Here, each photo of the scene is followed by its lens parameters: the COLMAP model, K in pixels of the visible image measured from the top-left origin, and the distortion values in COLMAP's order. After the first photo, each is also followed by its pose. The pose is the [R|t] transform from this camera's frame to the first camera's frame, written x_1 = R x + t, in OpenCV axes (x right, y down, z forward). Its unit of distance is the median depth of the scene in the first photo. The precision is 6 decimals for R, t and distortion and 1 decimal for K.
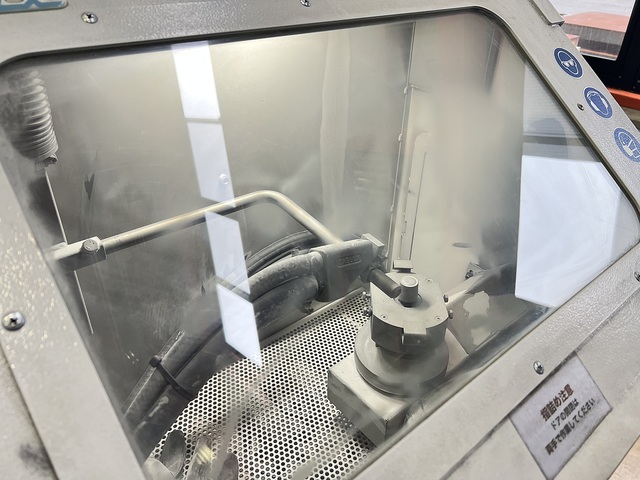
lens RADIAL K [[489.2, 0, 323.5], [0, 489.2, 237.7], [0, 0, 1]] dist [0.061600, -0.090575]
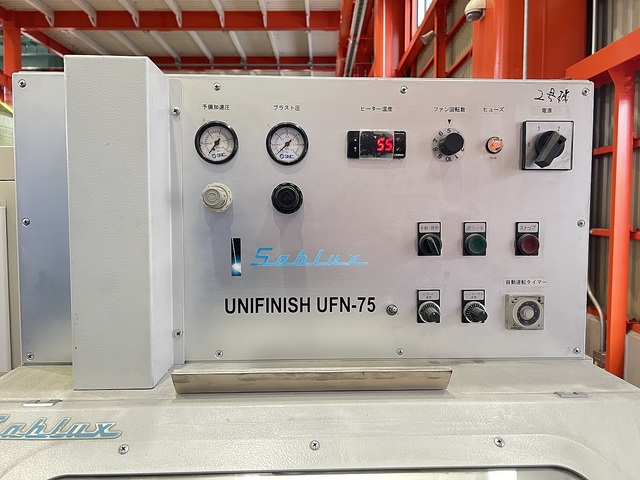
lens RADIAL K [[489.2, 0, 323.5], [0, 489.2, 237.7], [0, 0, 1]] dist [0.061600, -0.090575]
pose [[0.788338, 0.013968, -0.615084, 0.759297], [-0.308171, 0.874250, -0.375122, -0.549527], [0.532497, 0.485274, 0.693509, 0.010229]]
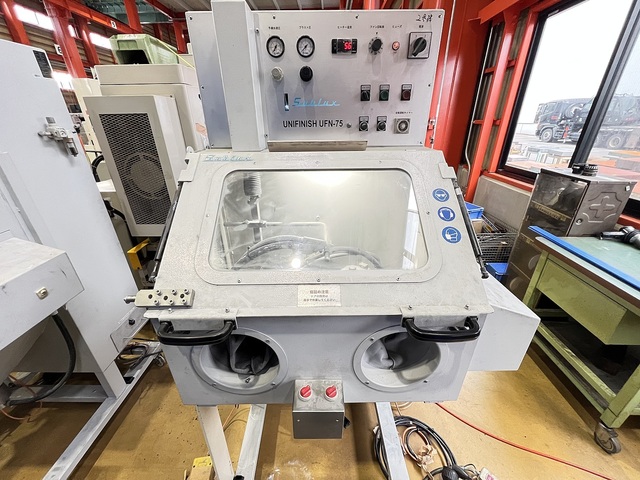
lens RADIAL K [[257.9, 0, 320.0], [0, 257.9, 240.0], [0, 0, 1]] dist [0.000773, 0.000078]
pose [[0.764861, 0.244016, -0.596191, 1.324735], [-0.312864, 0.949713, -0.012668, 0.044077], [0.563119, 0.196216, 0.802743, -0.337833]]
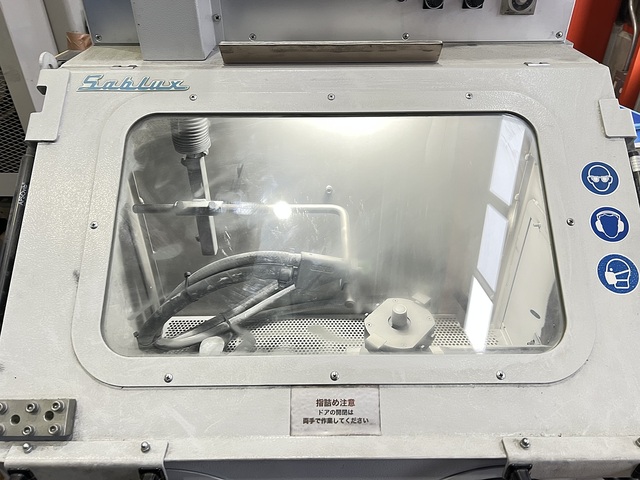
lens RADIAL K [[485.0, 0, 326.7], [0, 485.0, 236.5], [0, 0, 1]] dist [0.021104, -0.012208]
pose [[0.763031, 0.339949, -0.549744, 1.061341], [-0.318623, 0.937828, 0.137690, -0.319232], [0.562372, 0.070099, 0.823907, -0.241874]]
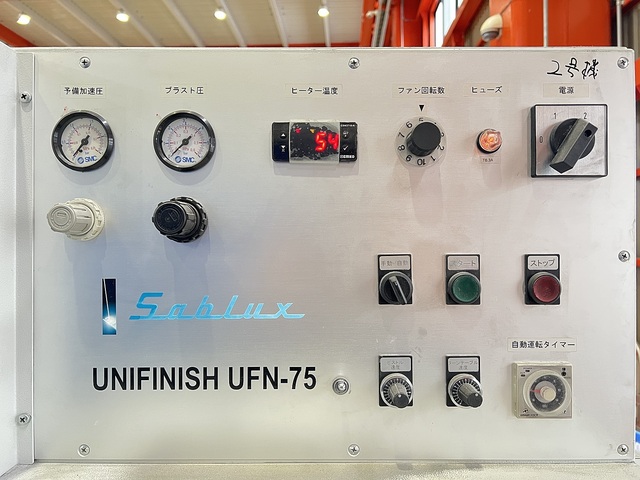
lens RADIAL K [[489.2, 0, 323.5], [0, 489.2, 237.7], [0, 0, 1]] dist [0.061600, -0.090575]
pose [[0.759023, -0.024848, -0.650590, 0.619604], [-0.324365, 0.851994, -0.410967, -0.866681], [0.564510, 0.522962, 0.638623, 0.528467]]
